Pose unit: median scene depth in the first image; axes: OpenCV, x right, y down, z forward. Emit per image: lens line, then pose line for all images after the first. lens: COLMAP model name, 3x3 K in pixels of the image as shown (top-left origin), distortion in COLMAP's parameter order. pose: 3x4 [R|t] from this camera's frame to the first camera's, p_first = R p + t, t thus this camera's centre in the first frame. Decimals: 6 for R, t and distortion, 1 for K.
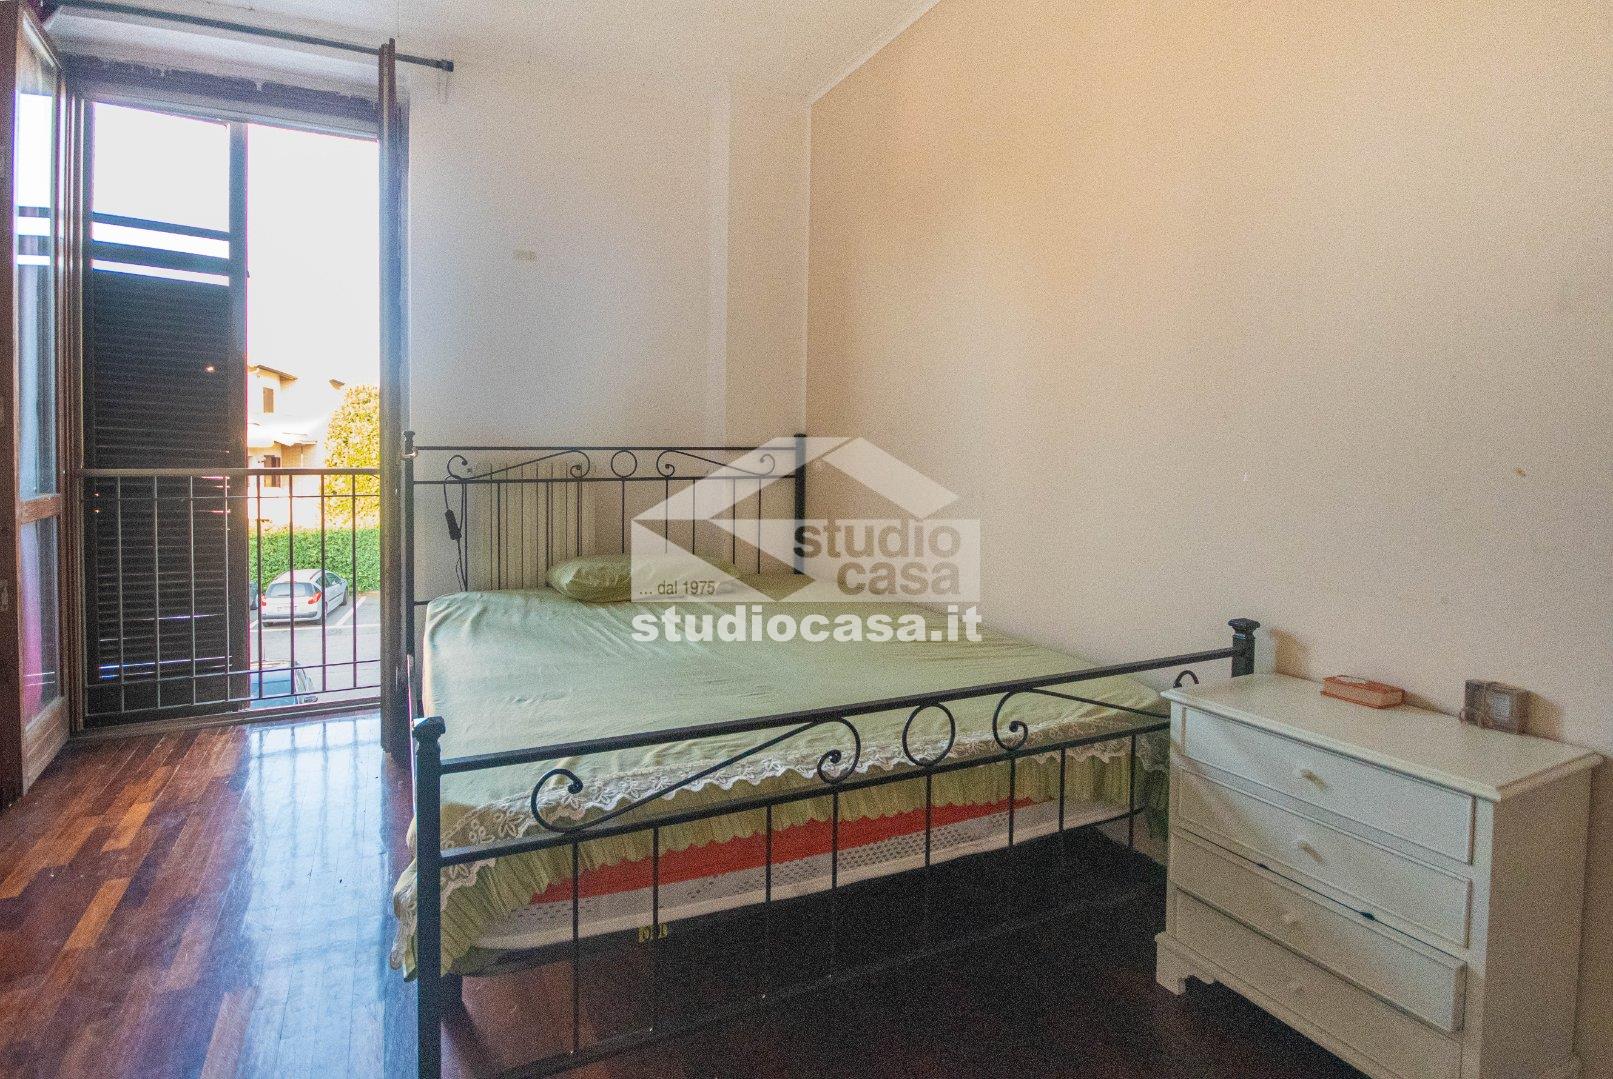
lens RADIAL K [[761.5, 0, 717.7], [0, 761.5, 501.0], [0, 0, 1]] dist [0.014369, -0.011477]
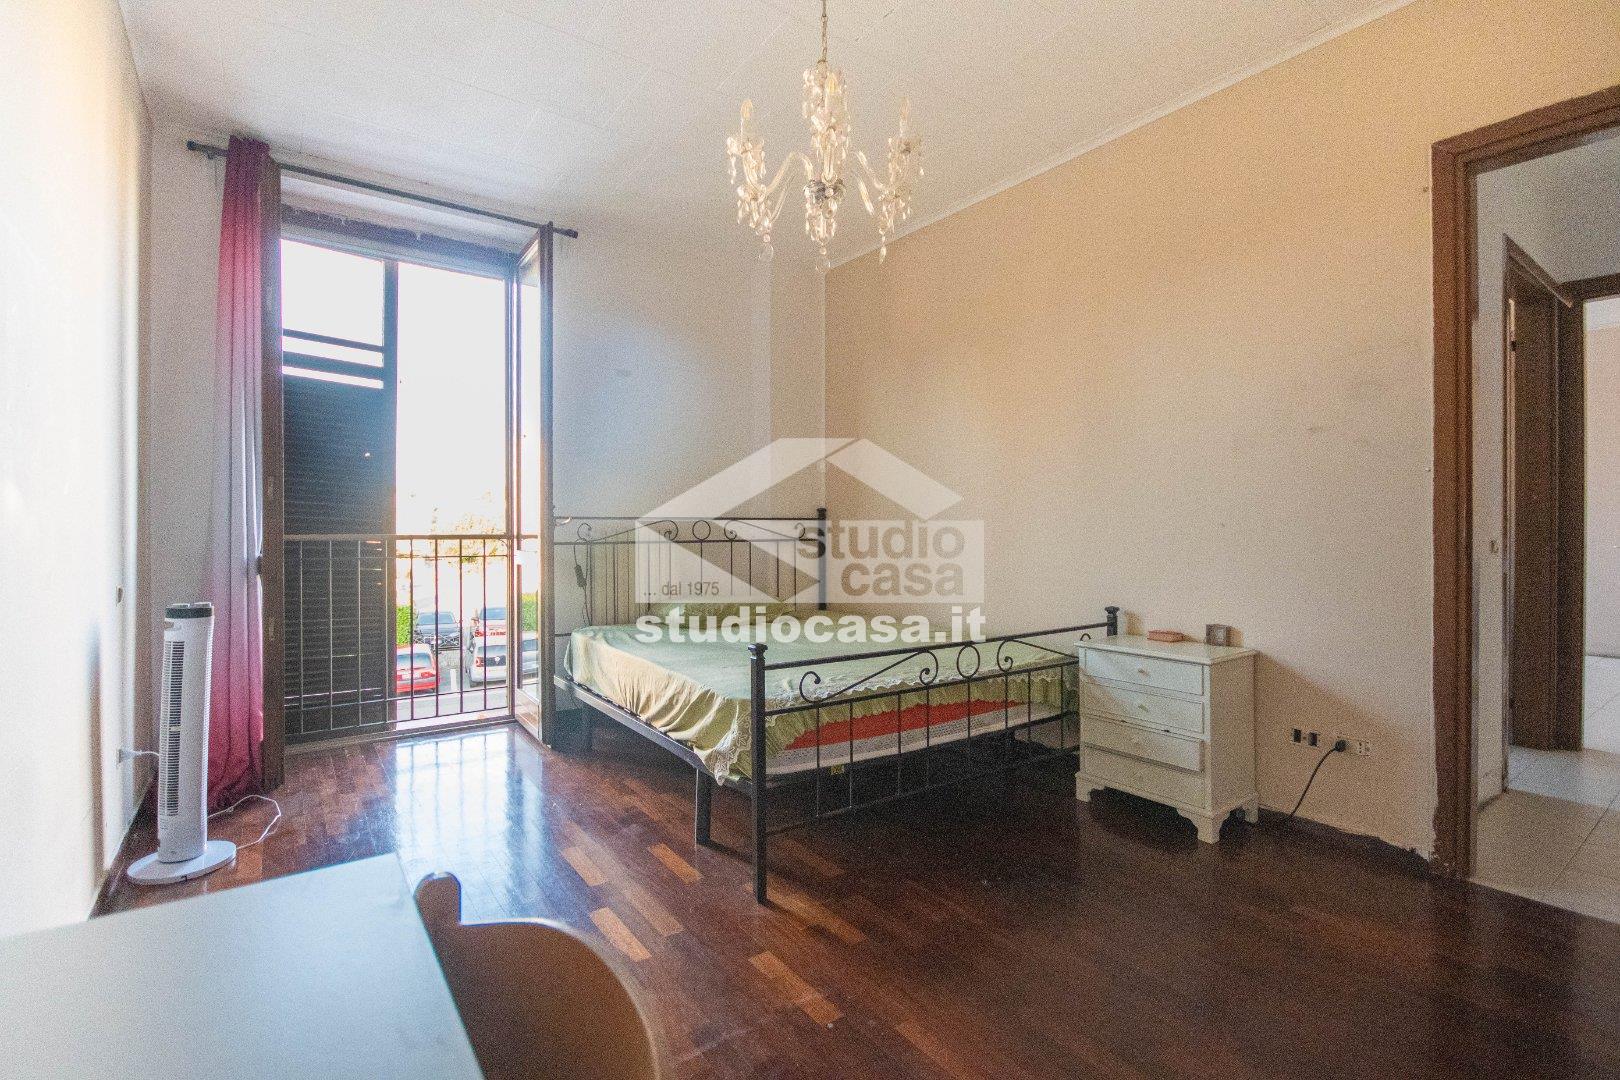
lens RADIAL K [[759.7, 0, 812.2], [0, 759.7, 546.2], [0, 0, 1]] dist [0.000296, 0.000093]
pose [[0.975404, -0.007406, 0.220299, -0.466665], [0.016867, 0.999013, -0.041095, 0.076350], [-0.219777, 0.043800, 0.974566, -0.703622]]
